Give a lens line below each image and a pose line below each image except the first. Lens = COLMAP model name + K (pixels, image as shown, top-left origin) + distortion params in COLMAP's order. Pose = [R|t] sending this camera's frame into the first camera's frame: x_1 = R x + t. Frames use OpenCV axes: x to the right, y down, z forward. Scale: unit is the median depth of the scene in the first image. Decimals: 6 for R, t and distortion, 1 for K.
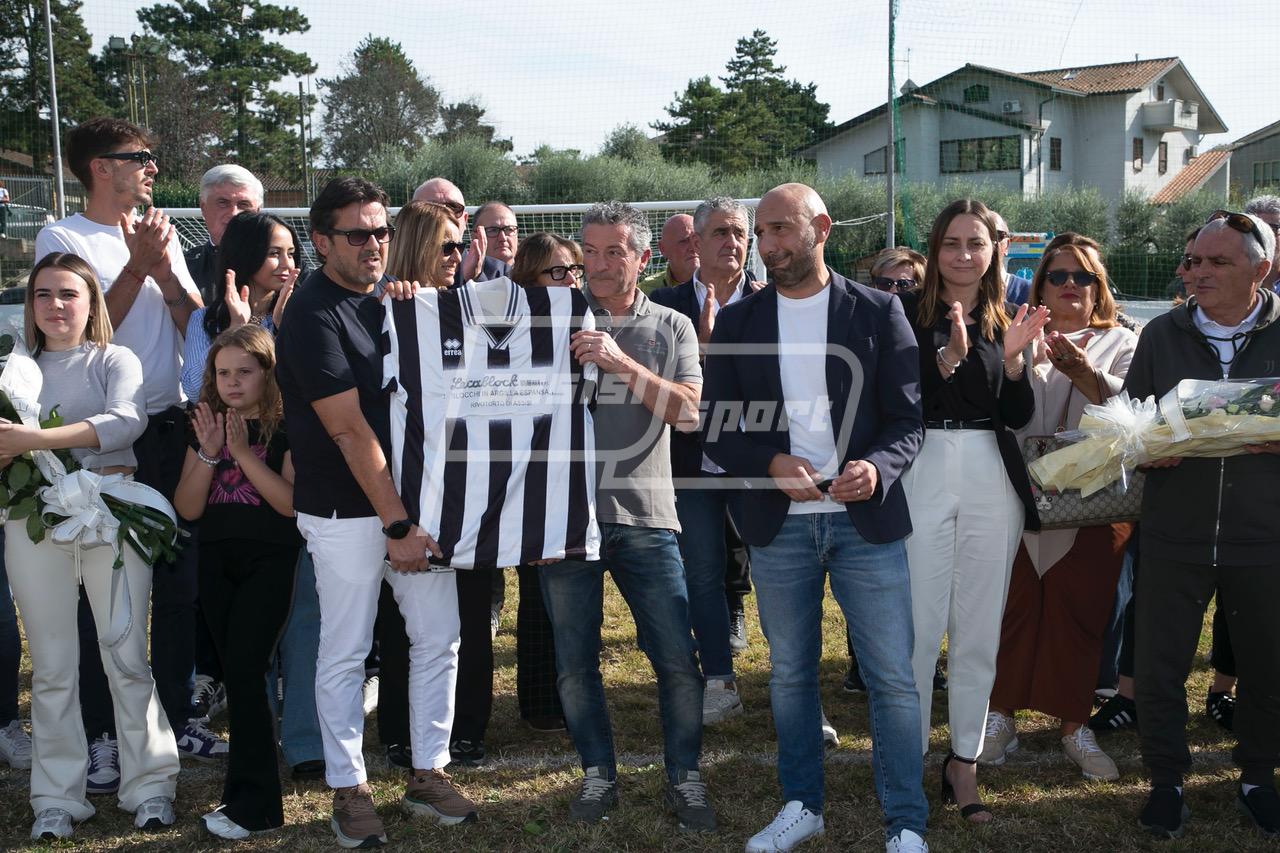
lens RADIAL K [[1647.2, 0, 622.9], [0, 1647.2, 423.9], [0, 0, 1]] dist [0.145036, 0.102651]
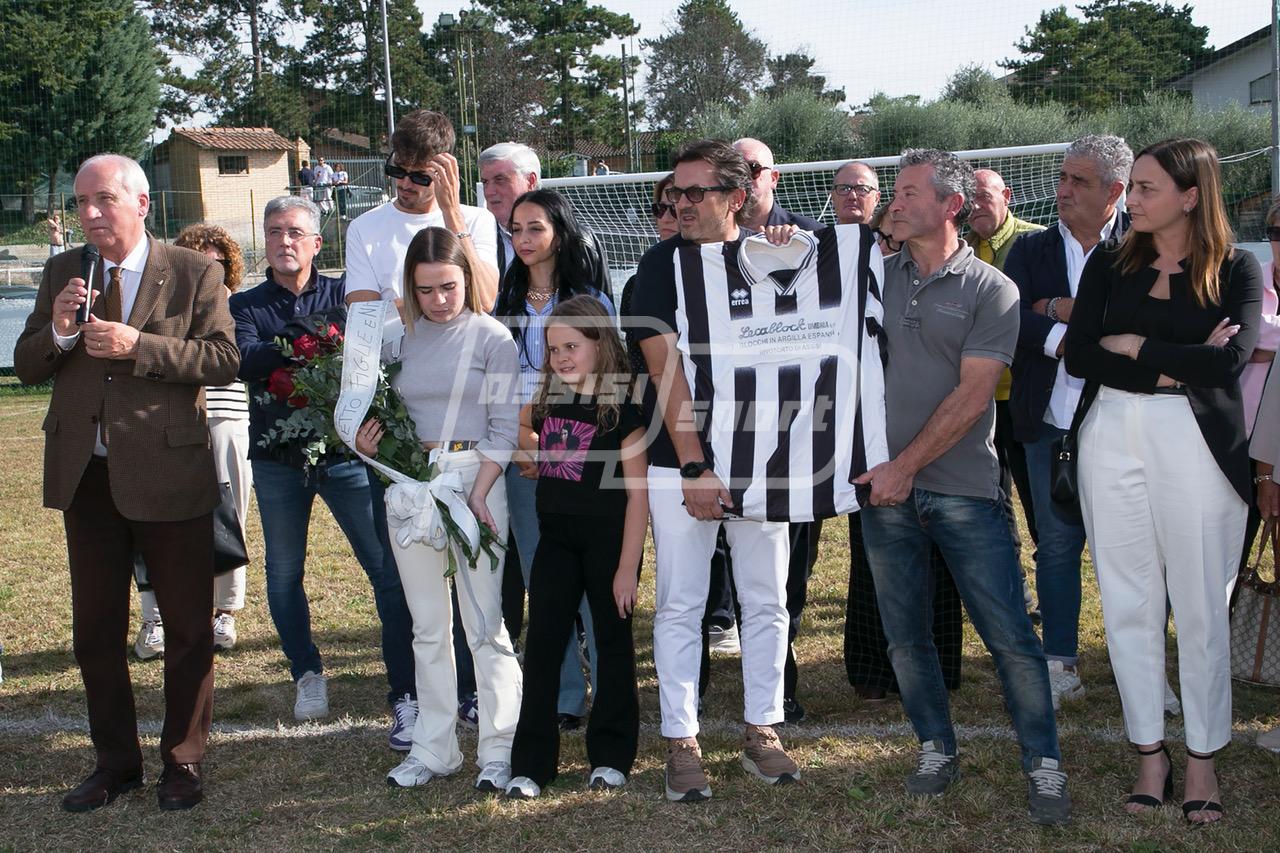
lens RADIAL K [[1774.1, 0, 564.0], [0, 1774.1, 418.0], [0, 0, 1]] dist [0.032606, 0.194129]
pose [[0.973691, -0.013897, -0.227446, 0.004870], [0.016512, 0.999818, 0.009599, 0.001627], [0.227272, -0.013102, 0.973743, -0.016158]]
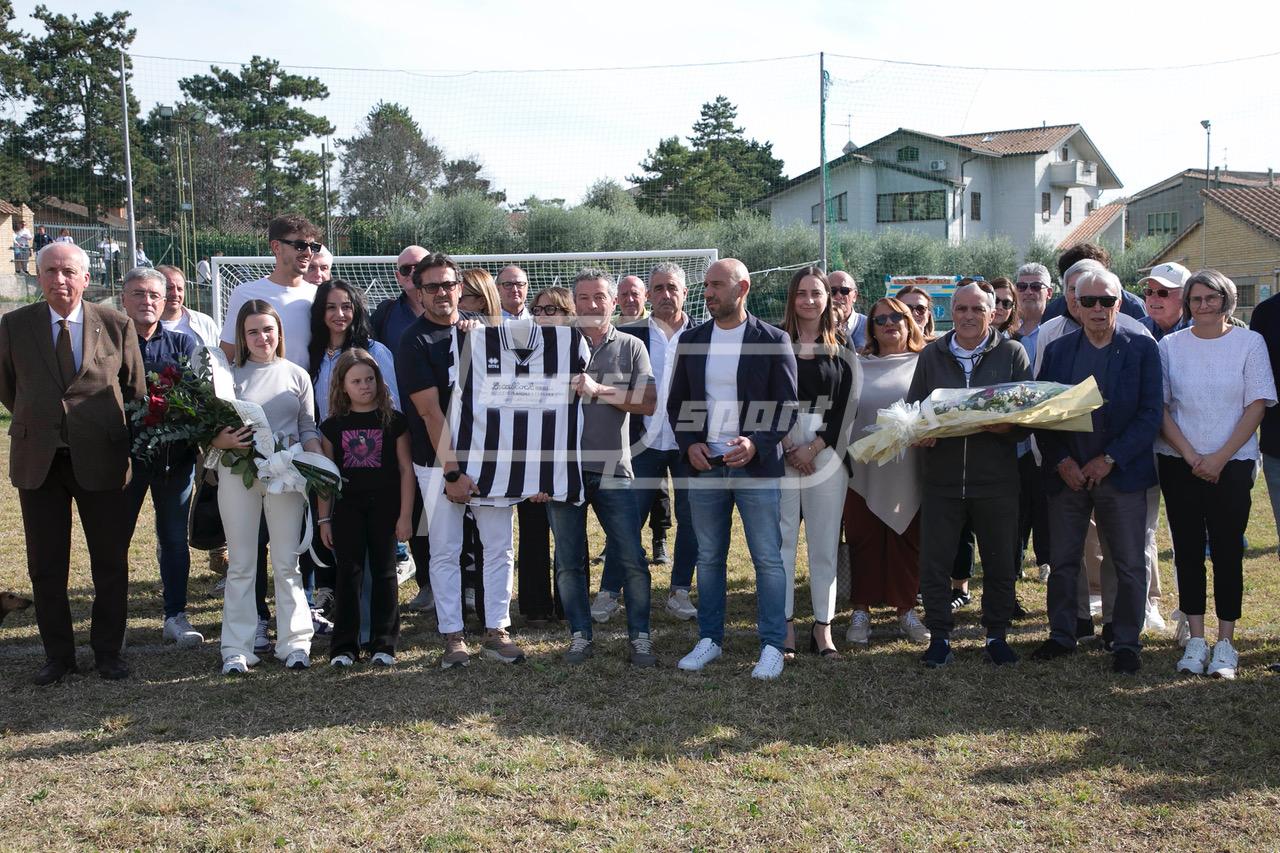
lens RADIAL K [[1636.3, 0, 630.7], [0, 1636.3, 428.9], [0, 0, 1]] dist [0.136557, 0.108032]
pose [[0.999880, -0.000759, 0.015446, 0.002048], [0.000991, 0.999886, -0.015051, 0.009638], [-0.015433, 0.015064, 0.999767, -0.136379]]
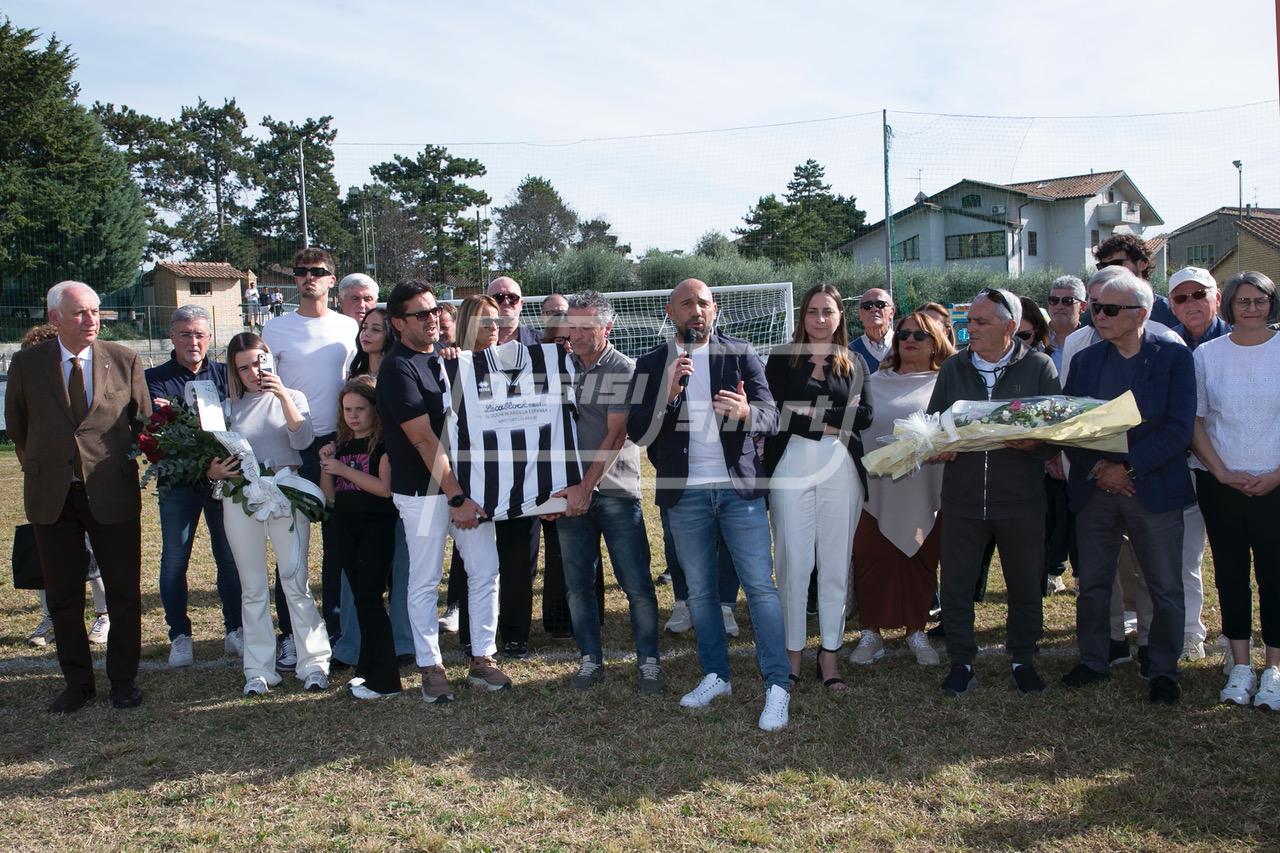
lens RADIAL K [[1262.6, 0, 616.5], [0, 1262.6, 421.1], [0, 0, 1]] dist [0.005134, 0.107201]
pose [[0.993785, -0.018270, -0.109811, 0.035489], [0.015150, 0.999459, -0.029176, 0.005689], [0.110285, 0.027331, 0.993524, -0.042981]]
